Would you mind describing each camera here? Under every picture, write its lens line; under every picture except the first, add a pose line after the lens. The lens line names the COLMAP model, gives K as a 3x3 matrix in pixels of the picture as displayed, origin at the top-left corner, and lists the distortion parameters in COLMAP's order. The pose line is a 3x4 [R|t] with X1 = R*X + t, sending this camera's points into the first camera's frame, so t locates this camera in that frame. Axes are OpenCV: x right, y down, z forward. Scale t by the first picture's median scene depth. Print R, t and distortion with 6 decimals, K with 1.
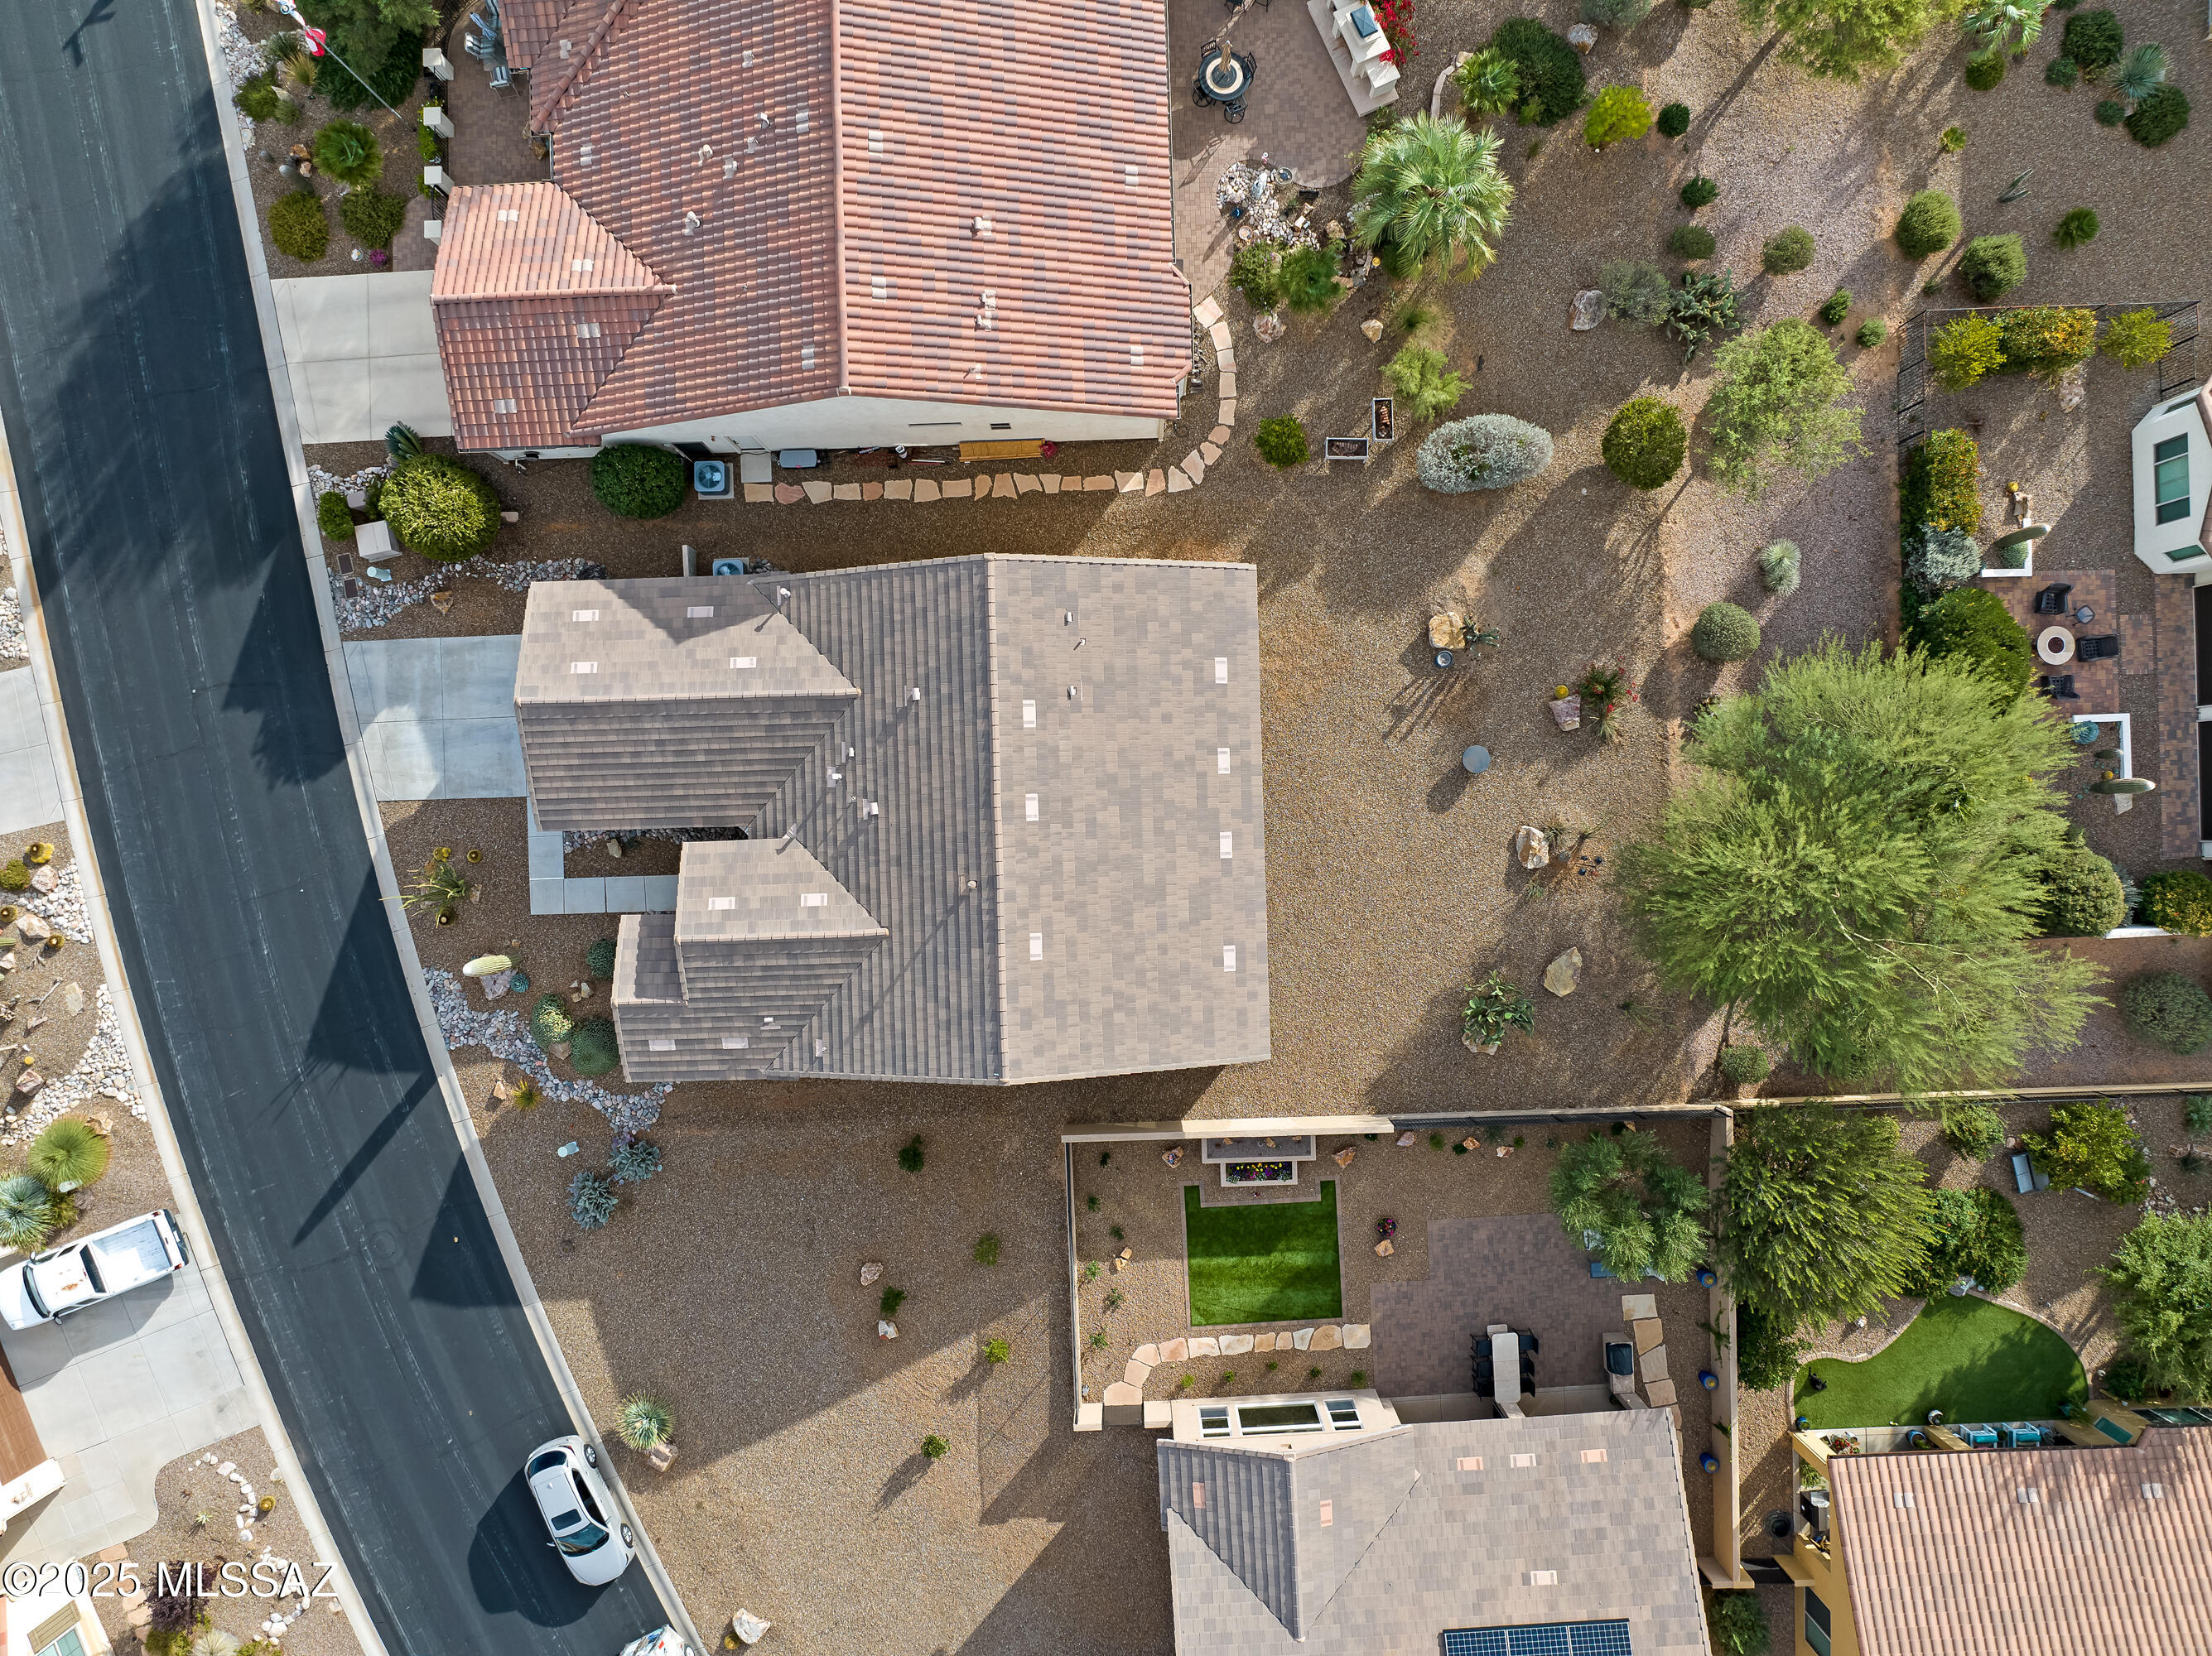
lens RADIAL K [[1562.8, 0, 1103.5], [0, 1562.8, 811.4], [0, 0, 1]] dist [-0.035091, -0.001235]
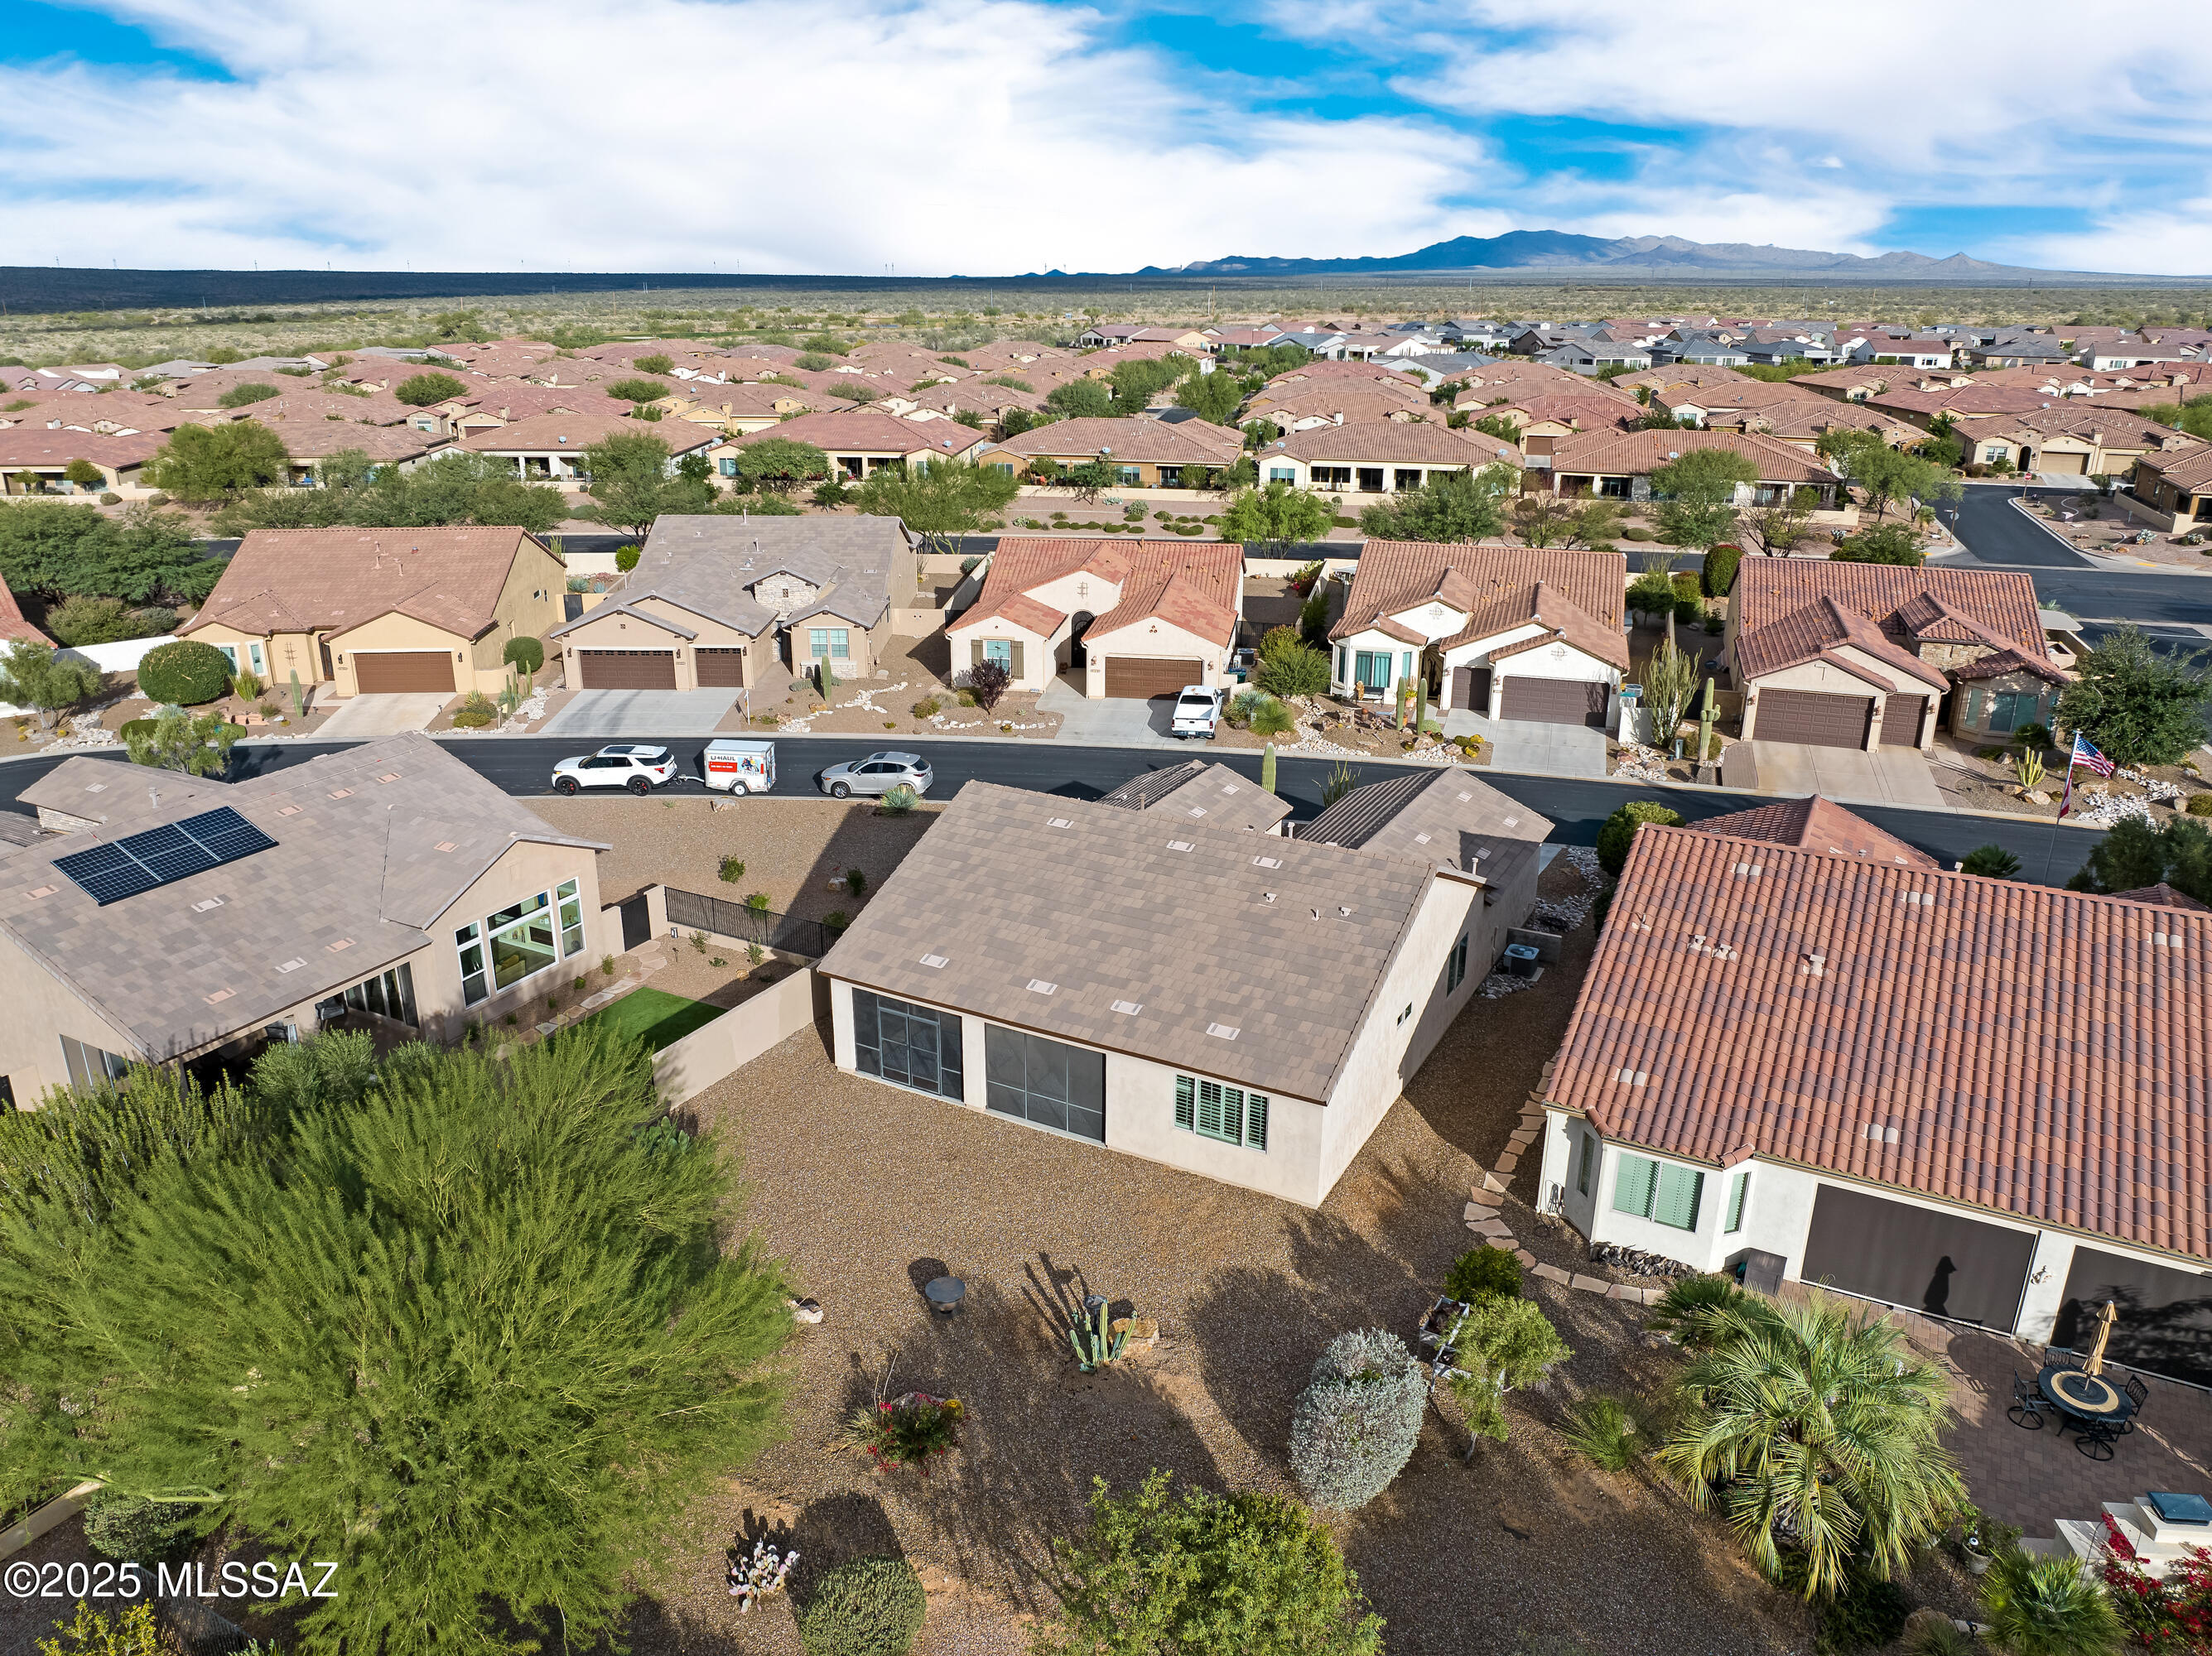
lens RADIAL K [[1562.8, 0, 1118.9], [0, 1562.8, 828.7], [0, 0, 1]] dist [-0.035091, -0.001235]
pose [[-0.494159, 0.297874, -0.816748, 0.732539], [-0.869364, -0.173255, 0.462806, -0.398995], [-0.003648, 0.938751, 0.344577, 0.600033]]
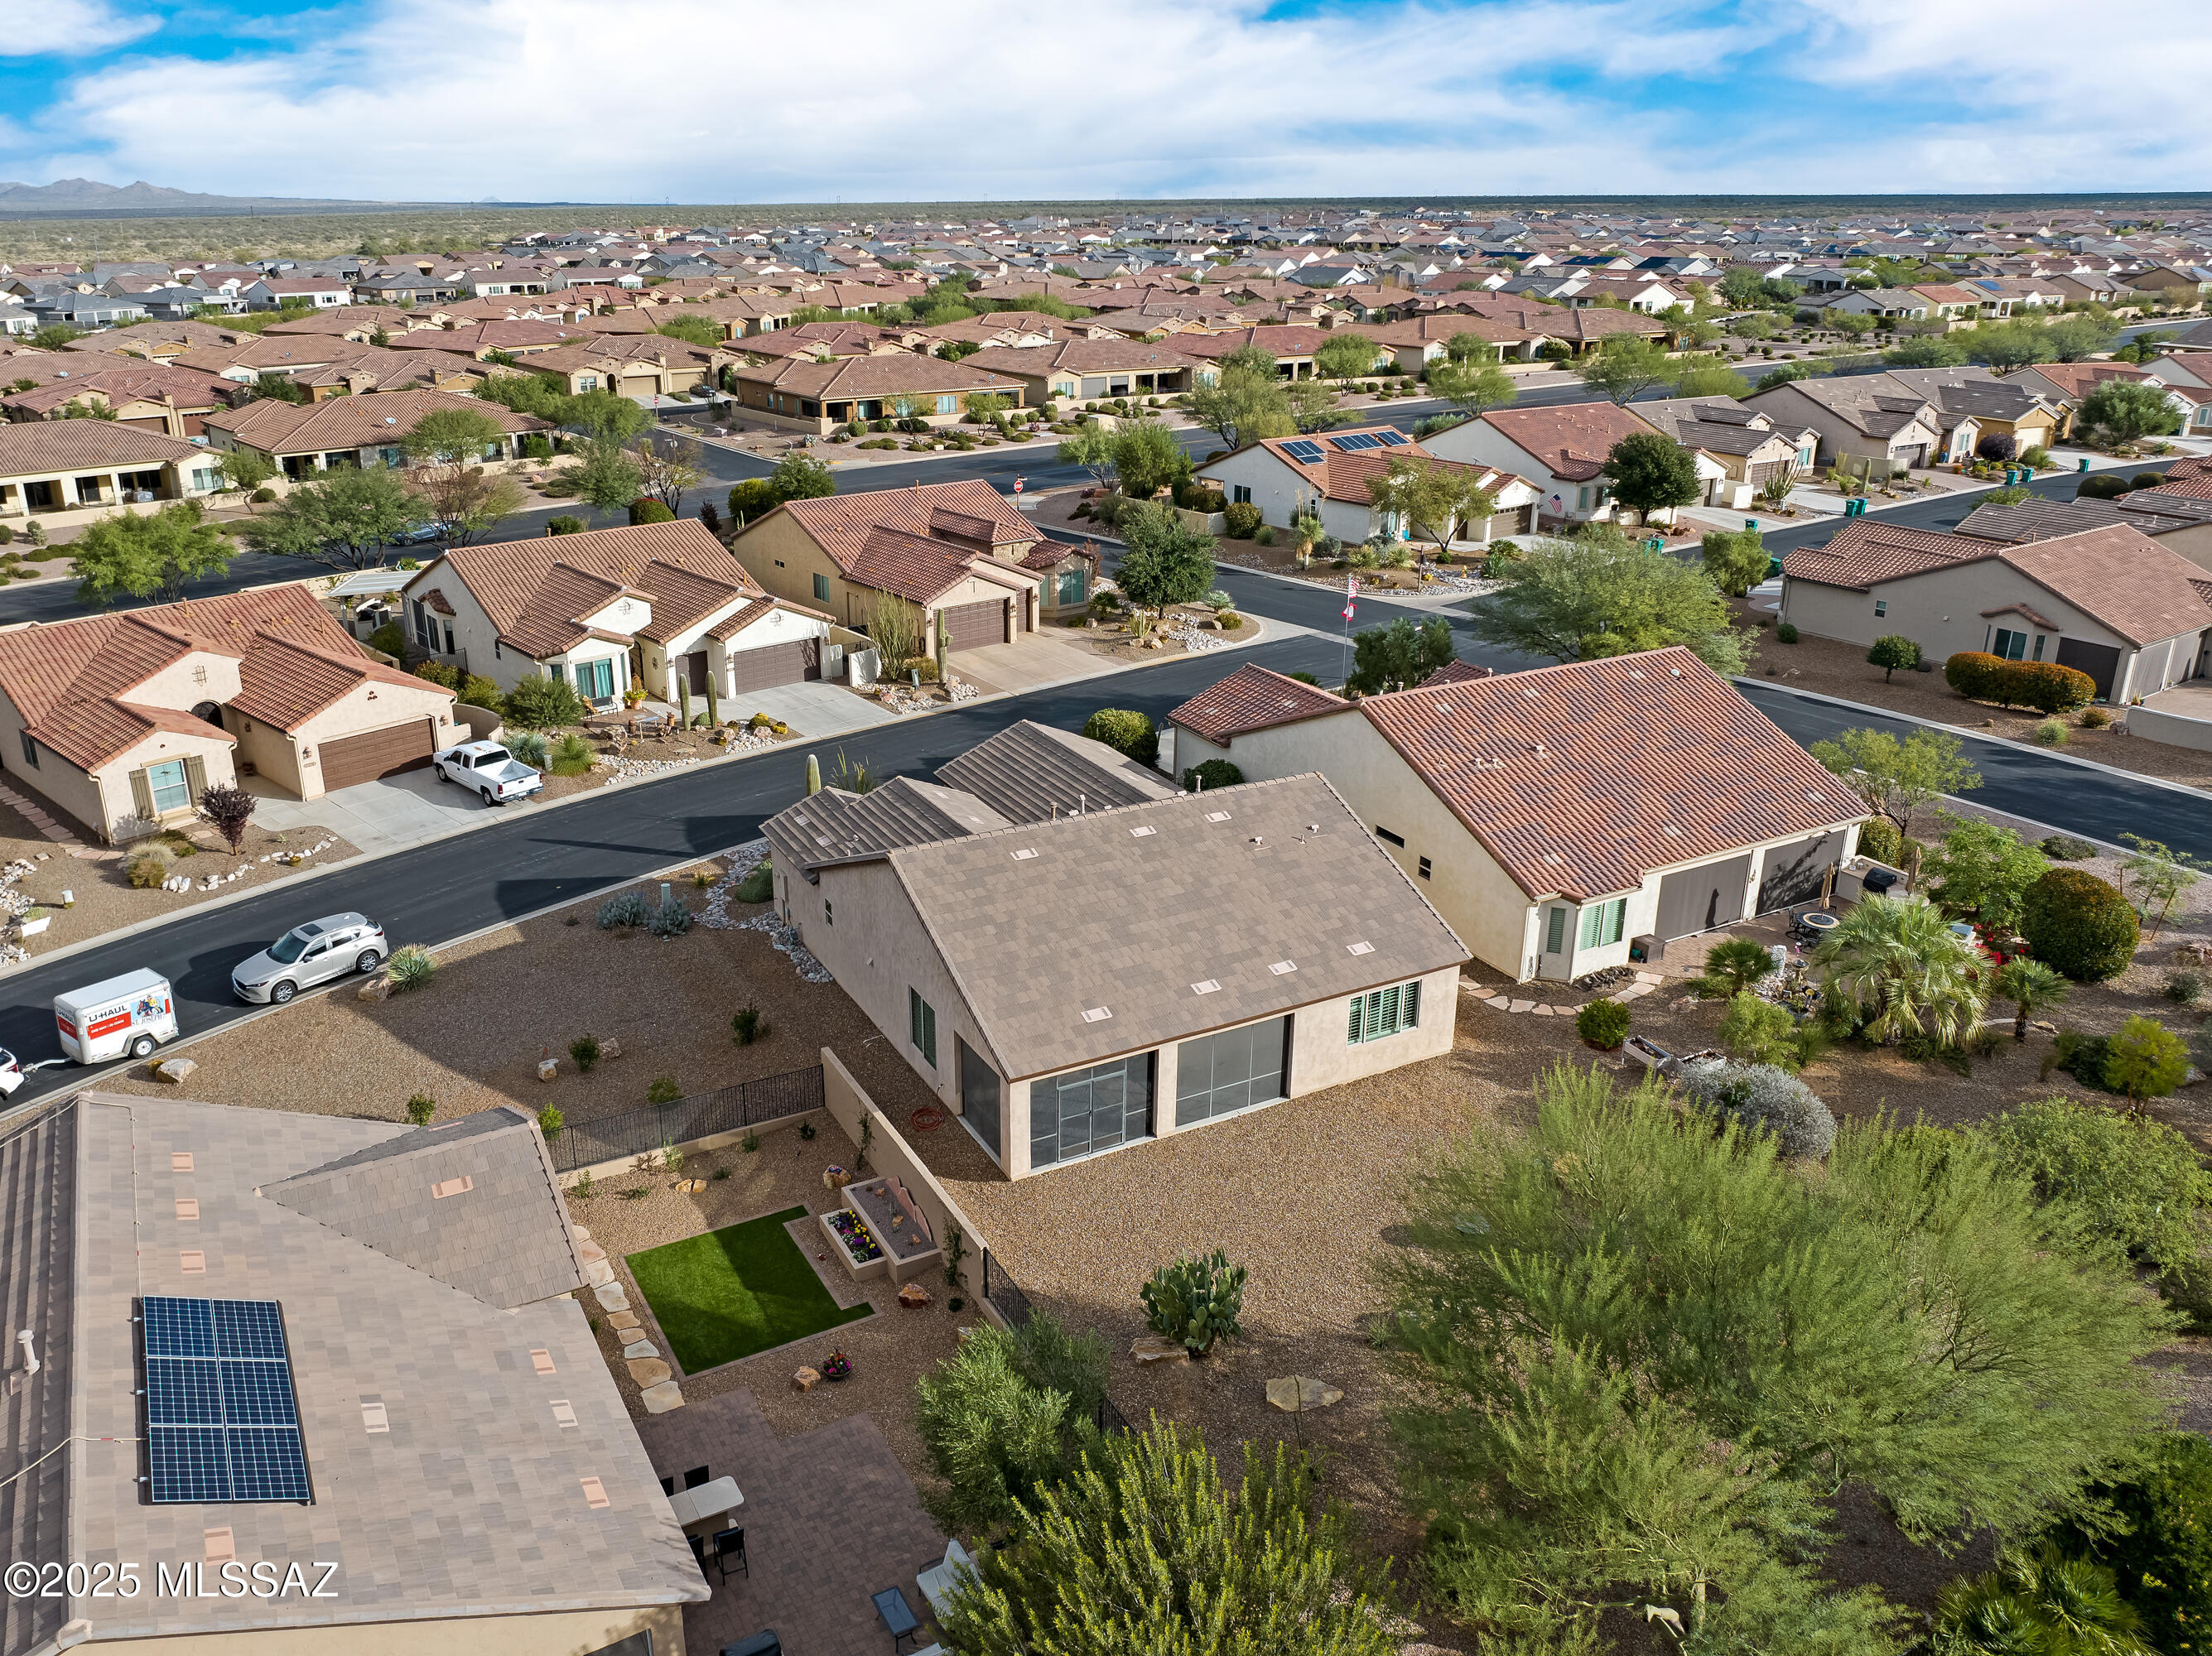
lens RADIAL K [[1608.7, 0, 1091.7], [0, 1608.7, 821.3], [0, 0, 1]] dist [-0.034836, -0.009620]
pose [[0.456882, 0.328359, -0.826704, 0.771334], [-0.889432, 0.154999, -0.429985, 0.457386], [-0.013051, 0.931748, 0.362870, 0.560158]]
